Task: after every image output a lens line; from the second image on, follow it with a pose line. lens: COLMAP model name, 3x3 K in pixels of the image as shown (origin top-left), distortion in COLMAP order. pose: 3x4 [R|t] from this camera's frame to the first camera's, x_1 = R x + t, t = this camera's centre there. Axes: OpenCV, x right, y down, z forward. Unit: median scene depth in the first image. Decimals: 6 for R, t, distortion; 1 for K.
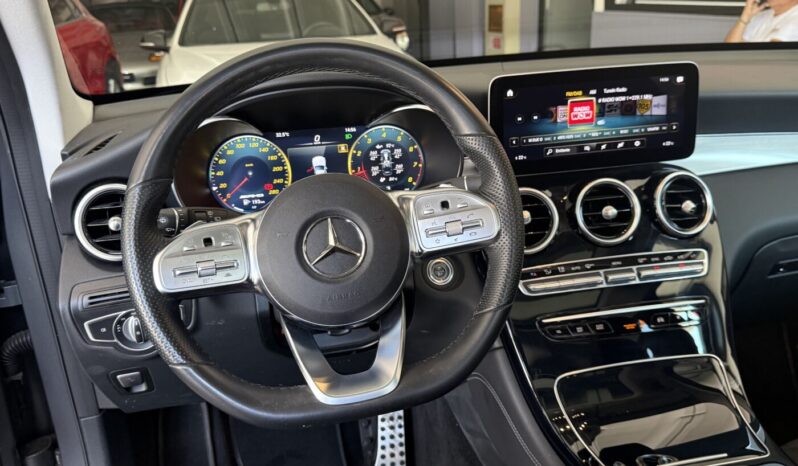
lens RADIAL K [[682.1, 0, 399.0], [0, 682.1, 233.0], [0, 0, 1]] dist [0.140176, -0.308286]
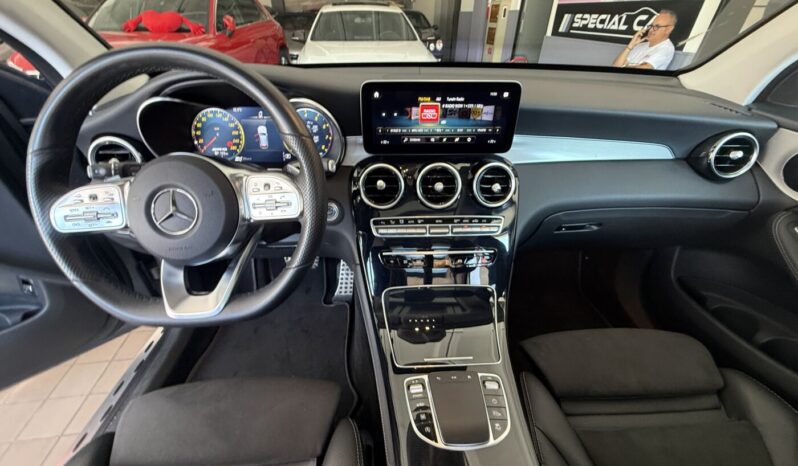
lens RADIAL K [[321.0, 0, 399.0], [0, 321.0, 233.0], [0, 0, 1]] dist [-0.001041, 0.000184]
pose [[0.988640, 0.123805, -0.085221, 0.284109], [-0.097532, 0.959860, 0.262978, -0.105280], [0.114358, -0.251679, 0.961031, 0.297951]]
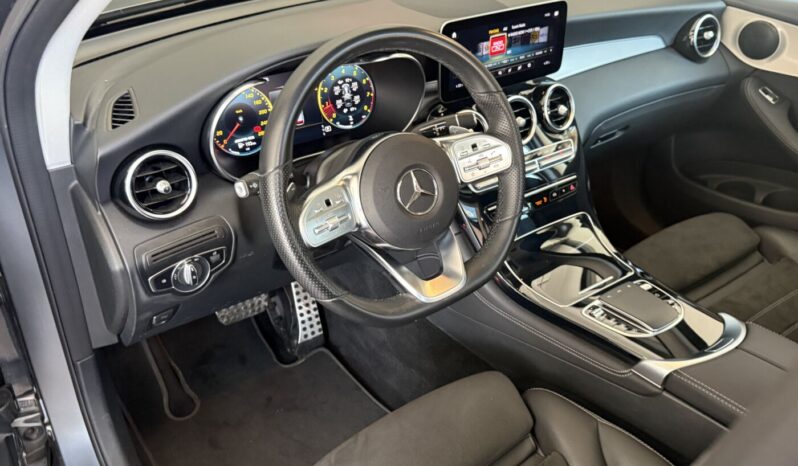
lens RADIAL K [[682.1, 0, 399.0], [0, 682.1, 233.0], [0, 0, 1]] dist [0.140176, -0.308286]
pose [[0.899286, -0.175267, 0.400708, -0.472737], [0.081254, 0.967195, 0.240690, -0.158246], [-0.429748, -0.183890, 0.884026, -0.124824]]
